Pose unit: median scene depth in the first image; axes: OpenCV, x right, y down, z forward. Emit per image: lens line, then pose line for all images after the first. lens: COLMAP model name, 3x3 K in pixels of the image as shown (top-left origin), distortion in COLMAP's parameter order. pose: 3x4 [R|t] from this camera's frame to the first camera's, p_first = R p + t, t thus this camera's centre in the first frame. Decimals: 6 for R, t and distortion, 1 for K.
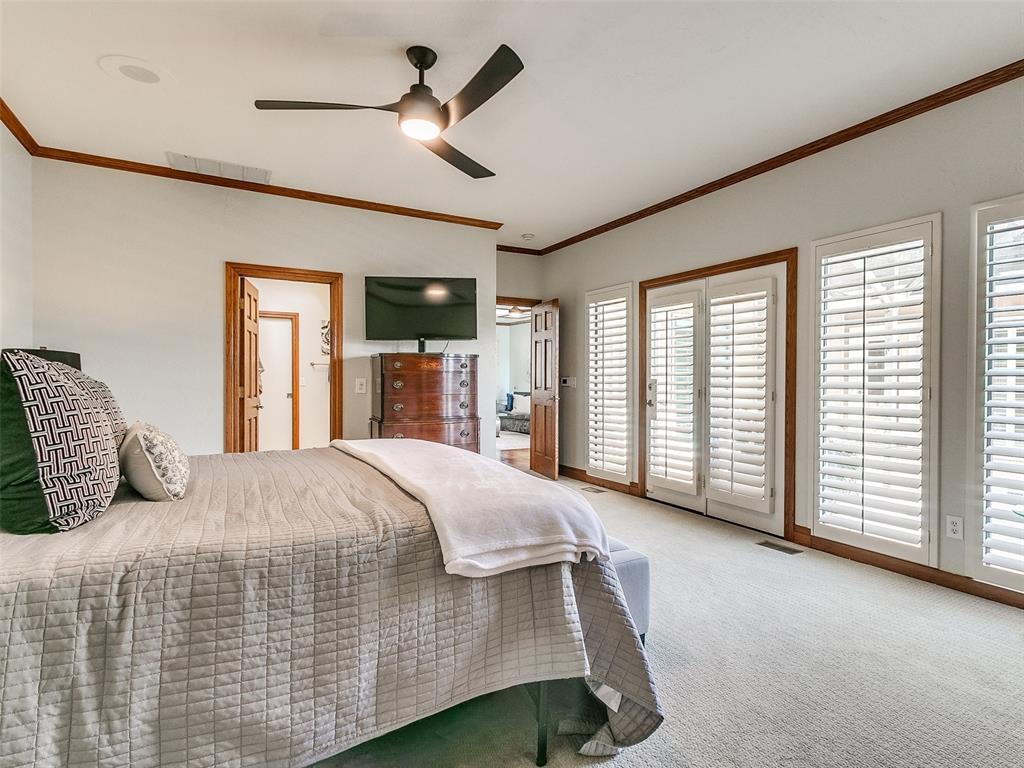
lens RADIAL K [[540.6, 0, 531.9], [0, 540.6, 387.3], [0, 0, 1]] dist [0.002401, 0.000508]
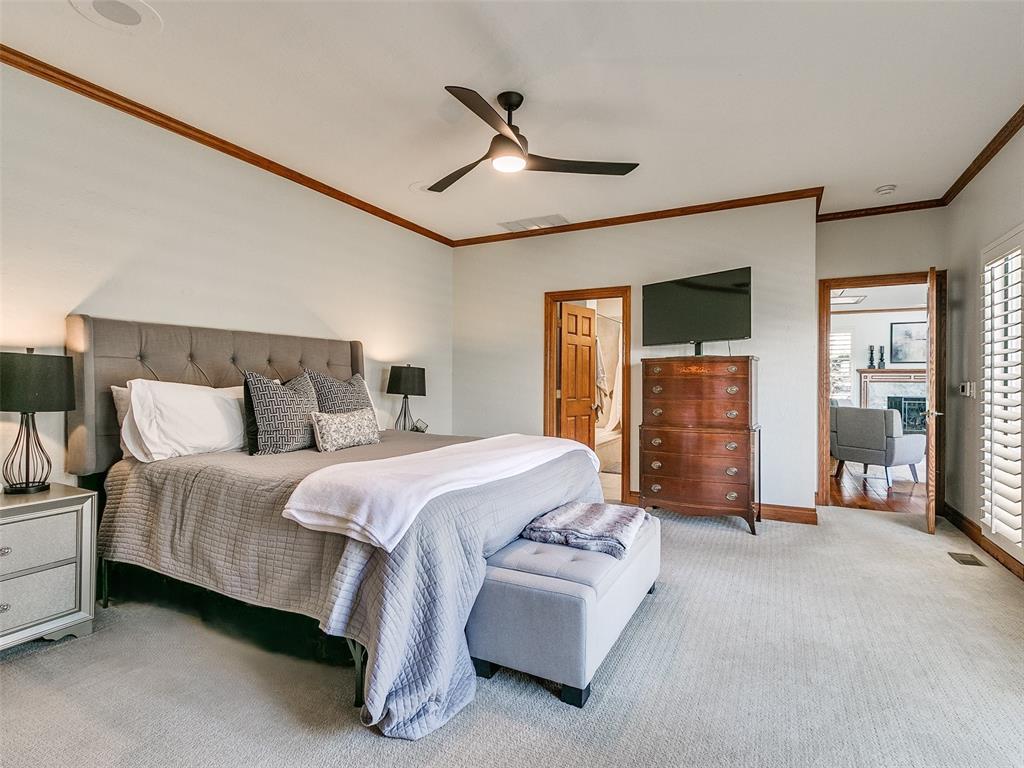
lens RADIAL K [[530.7, 0, 502.5], [0, 530.7, 383.7], [0, 0, 1]] dist [0.000888, 0.000407]
pose [[0.520443, 0.000637, -0.853896, 0.424897], [-0.014500, 0.999862, -0.008091, -0.002775], [0.853773, 0.016592, 0.520380, 0.234791]]
